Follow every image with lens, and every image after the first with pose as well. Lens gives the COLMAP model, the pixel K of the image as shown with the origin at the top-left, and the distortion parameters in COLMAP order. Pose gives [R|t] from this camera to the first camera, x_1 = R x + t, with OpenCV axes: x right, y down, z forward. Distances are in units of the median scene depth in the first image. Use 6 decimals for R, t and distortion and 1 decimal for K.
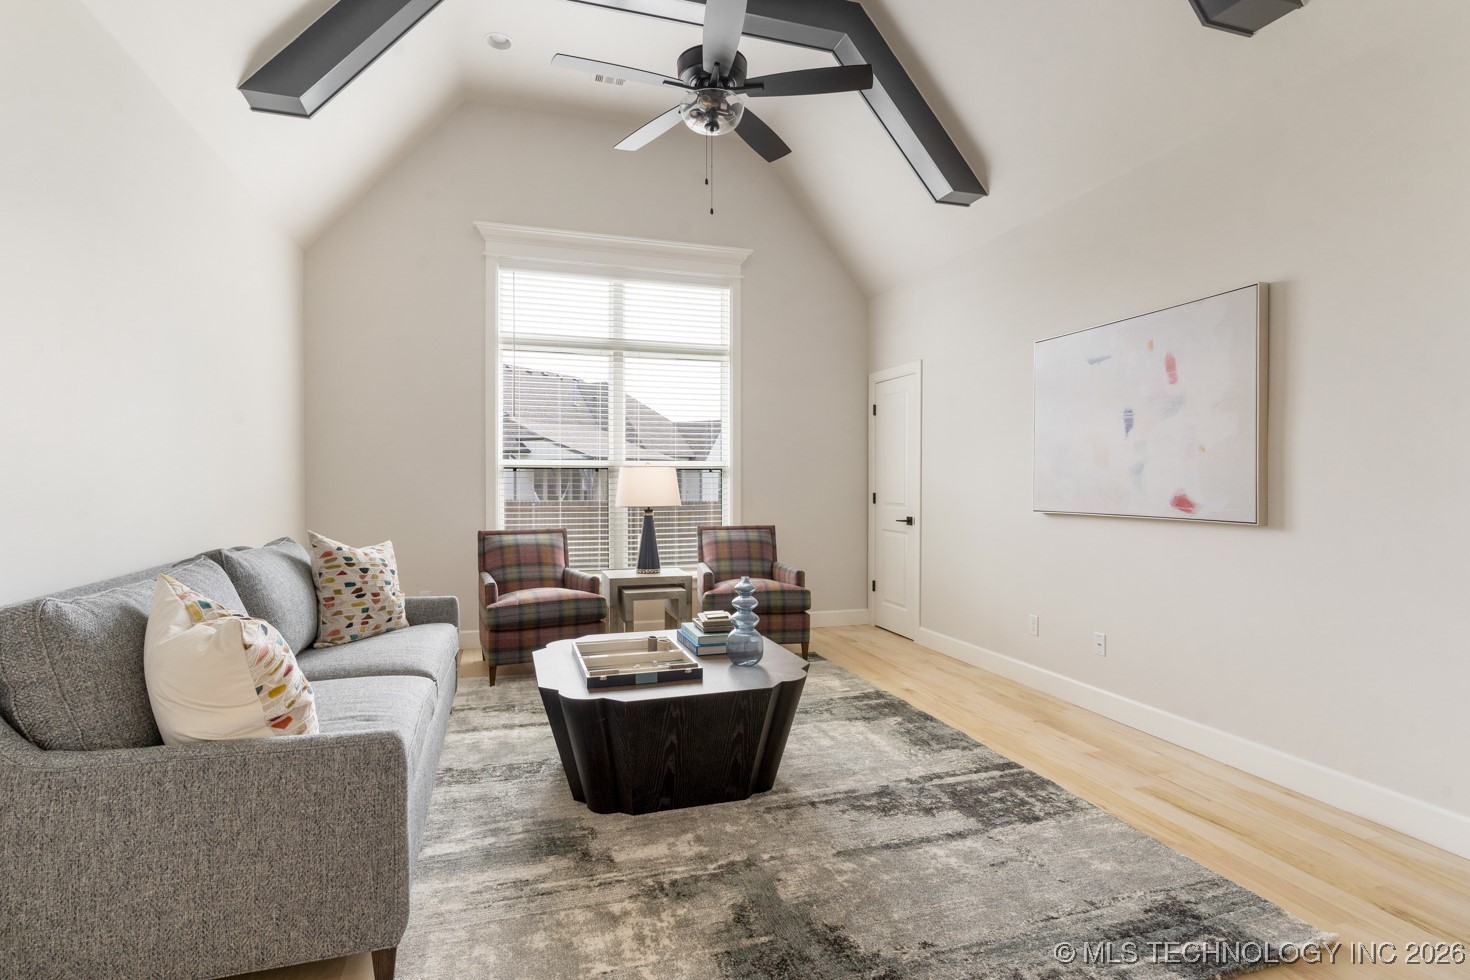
lens RADIAL K [[718.7, 0, 727.6], [0, 718.7, 485.2], [0, 0, 1]] dist [-0.006156, 0.002002]
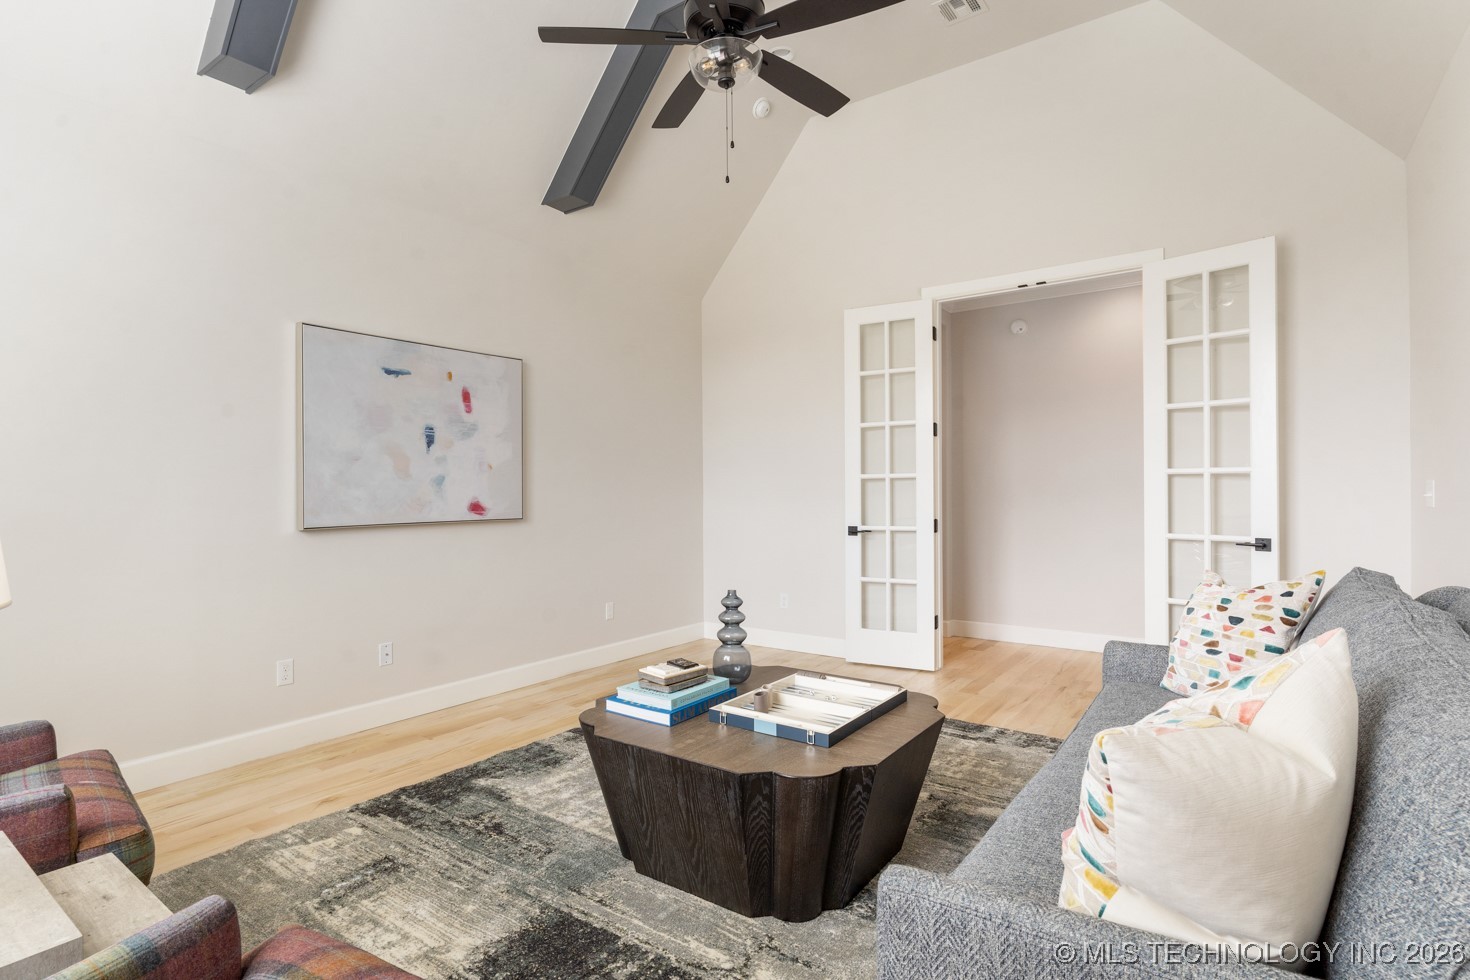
lens RADIAL K [[718.7, 0, 725.9], [0, 718.7, 492.0], [0, 0, 1]] dist [-0.006156, 0.002002]
pose [[-0.591694, 0.003241, 0.806156, -0.626963], [0.012714, 0.999905, 0.005312, -0.004823], [-0.806062, 0.013393, -0.591679, 1.329111]]
